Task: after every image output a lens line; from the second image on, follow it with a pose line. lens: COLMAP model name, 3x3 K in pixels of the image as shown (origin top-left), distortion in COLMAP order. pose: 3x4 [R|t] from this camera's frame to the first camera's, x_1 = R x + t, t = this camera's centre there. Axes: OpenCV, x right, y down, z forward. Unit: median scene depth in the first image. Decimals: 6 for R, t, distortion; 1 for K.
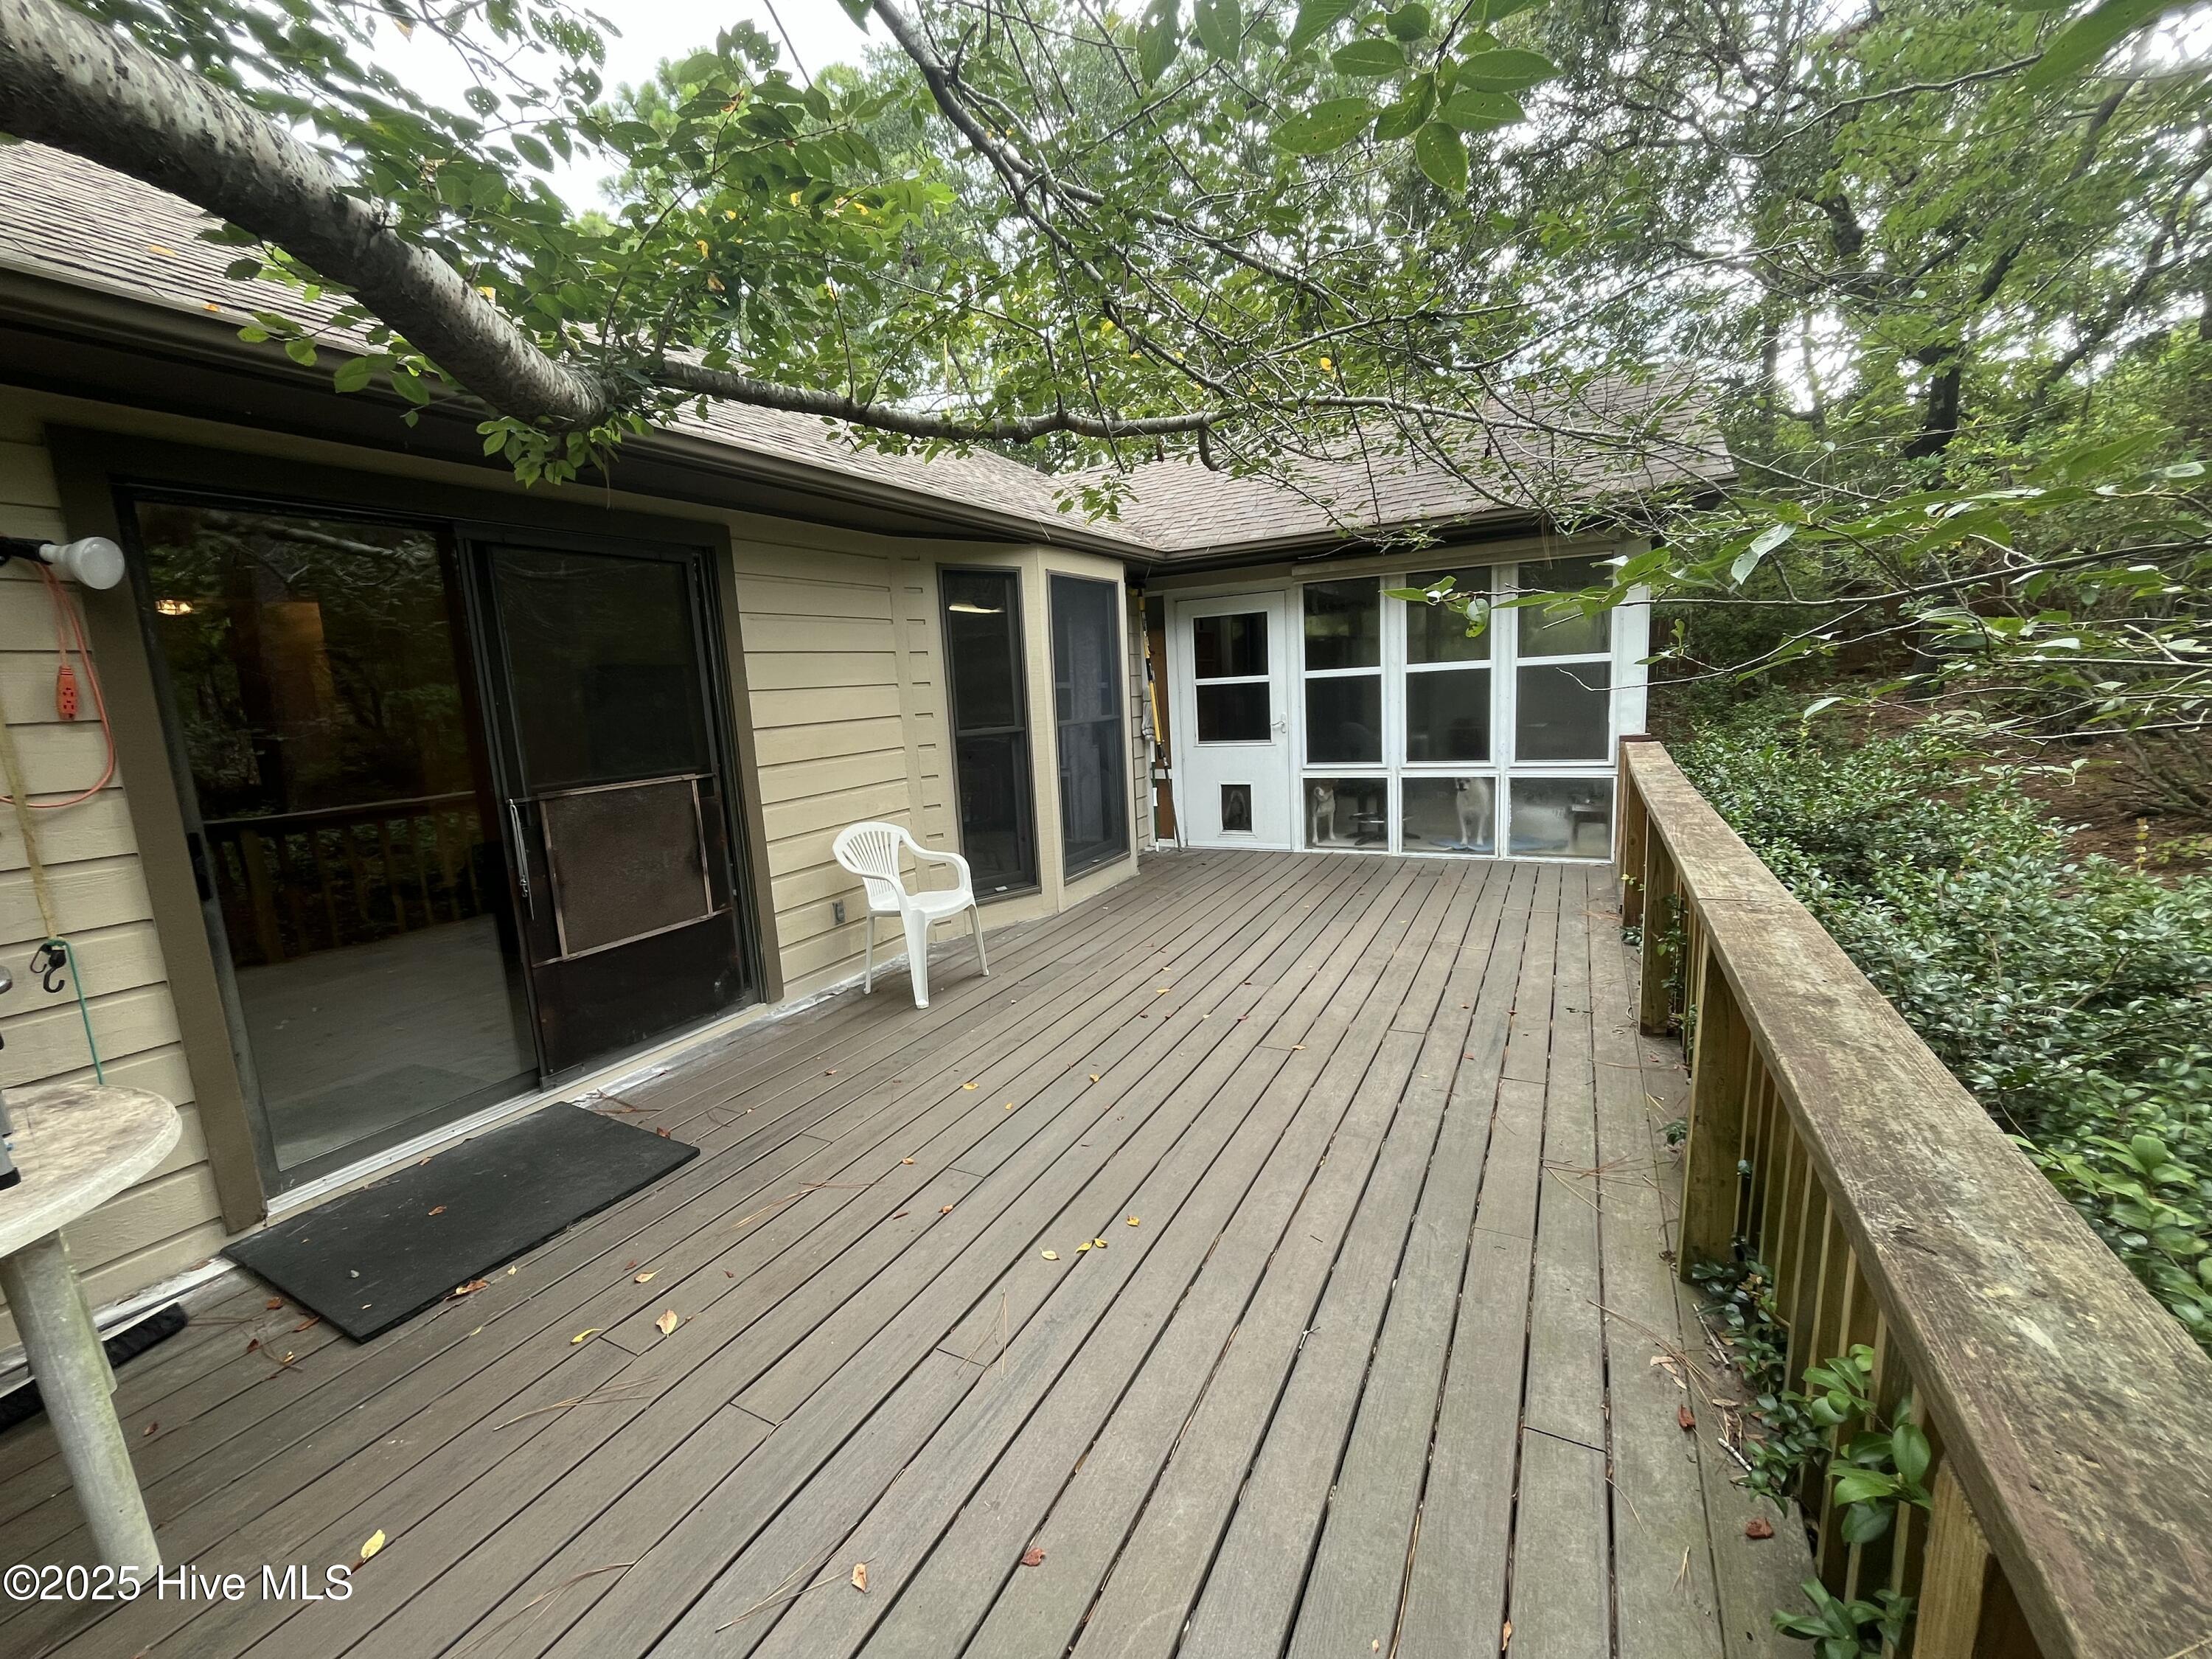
lens RADIAL K [[888.5, 0, 1100.9], [0, 888.5, 824.8], [0, 0, 1]] dist [-0.005285, 0.000196]
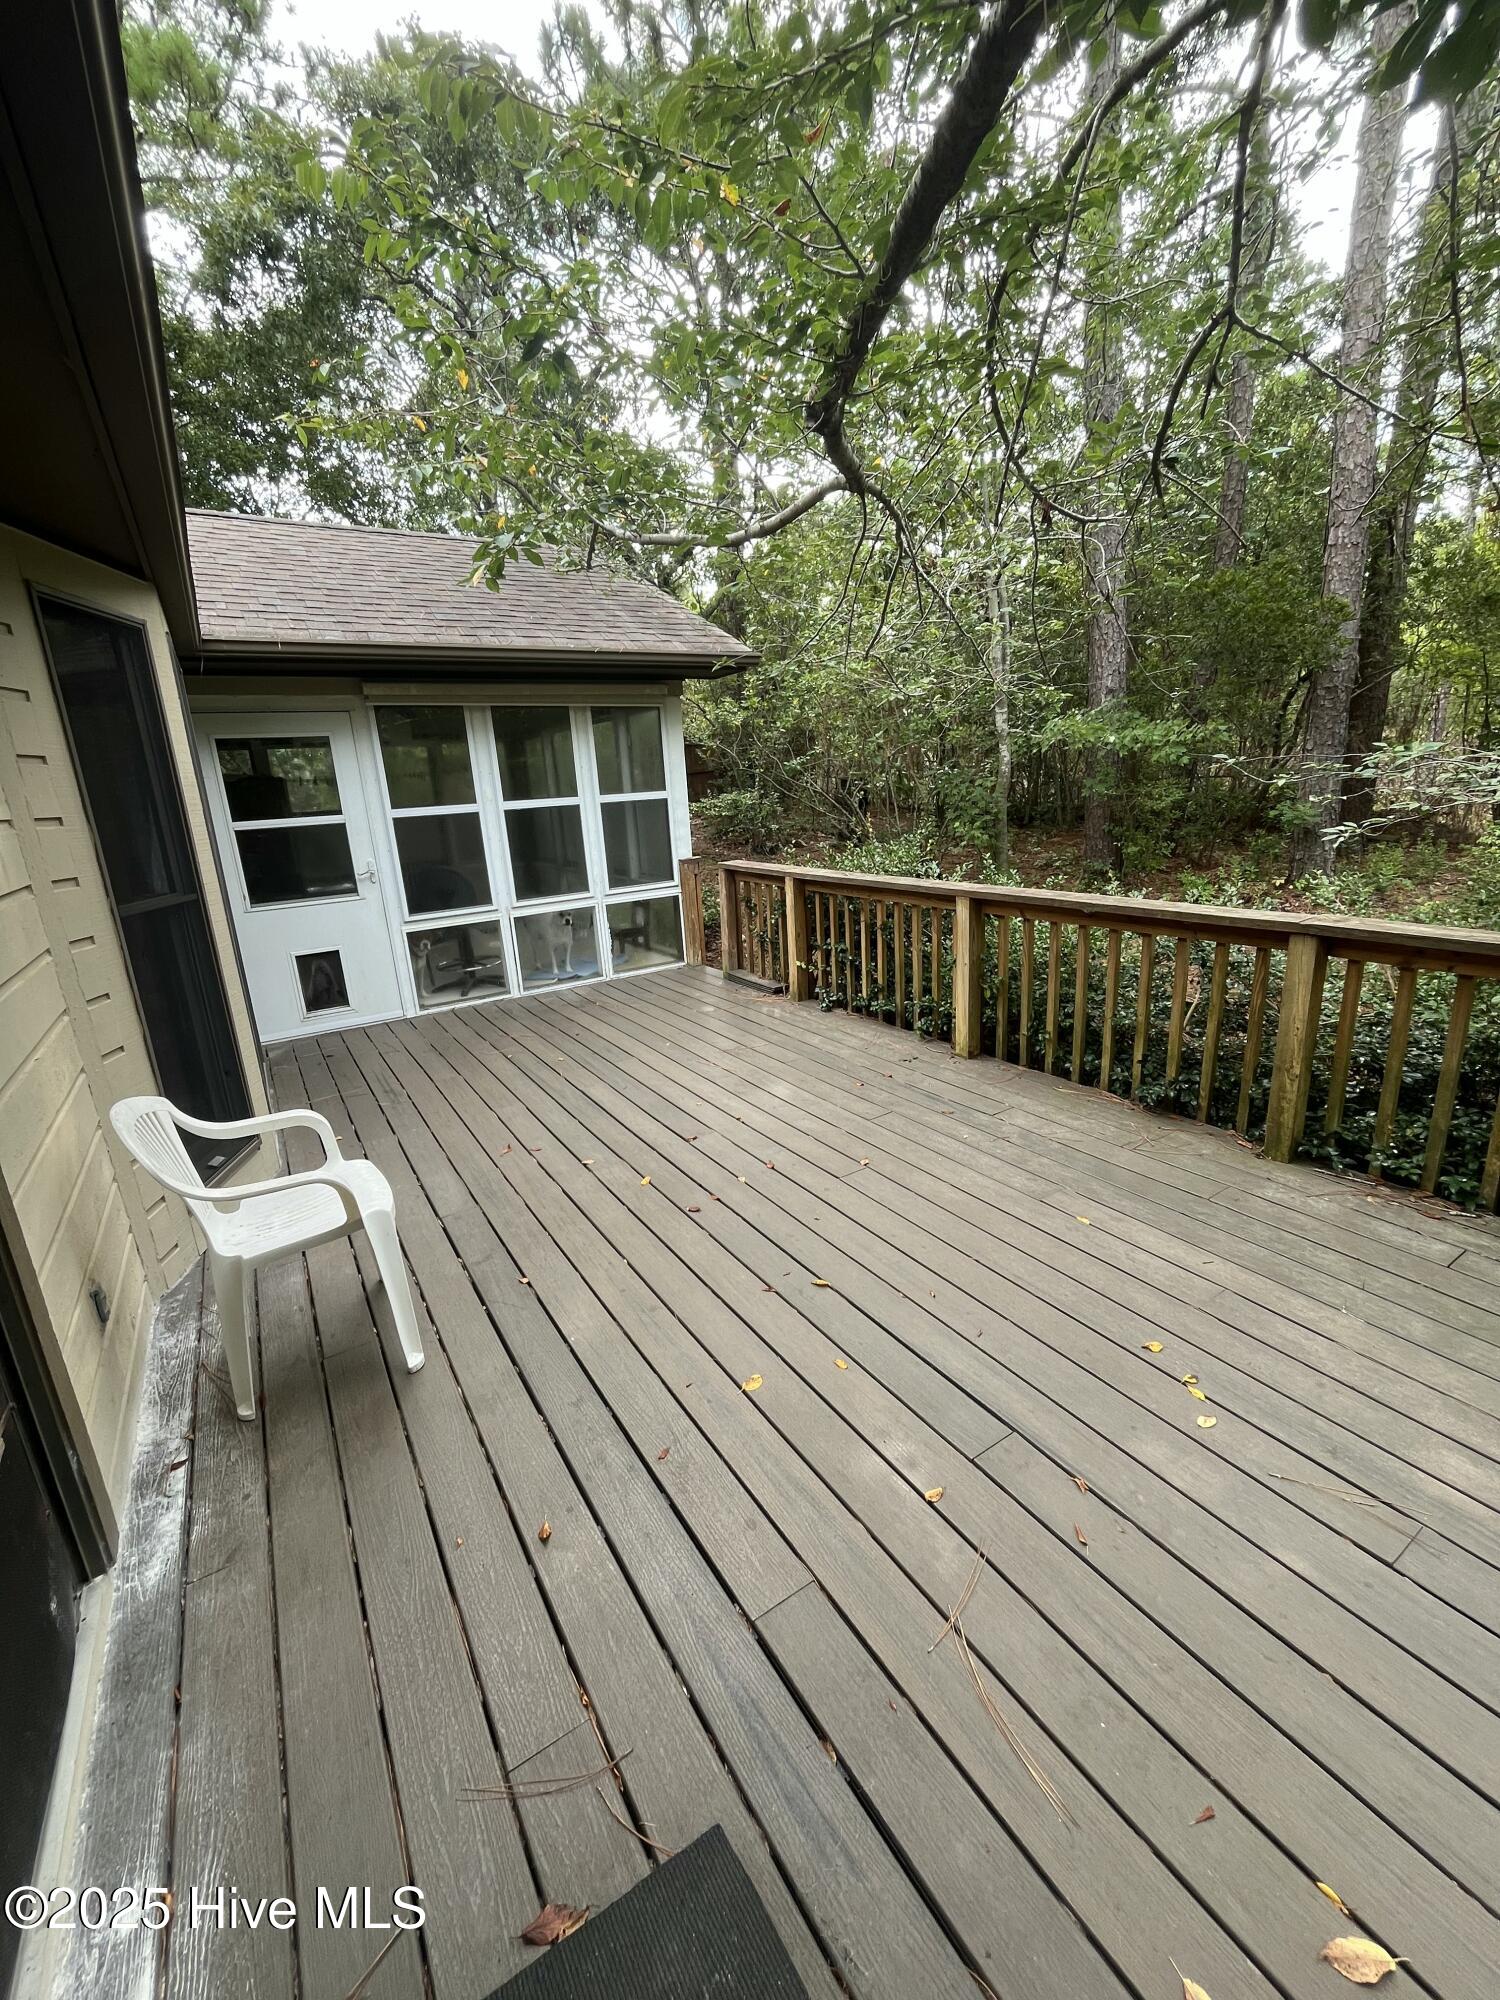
lens RADIAL K [[803.3, 0, 757.4], [0, 803.3, 986.6], [0, 0, 1]] dist [-0.005285, 0.000196]
pose [[0.495325, -0.187398, 0.848254, -0.329132], [0.166149, 0.978866, 0.119232, -0.043266], [-0.852671, 0.081878, 0.515992, 0.347103]]
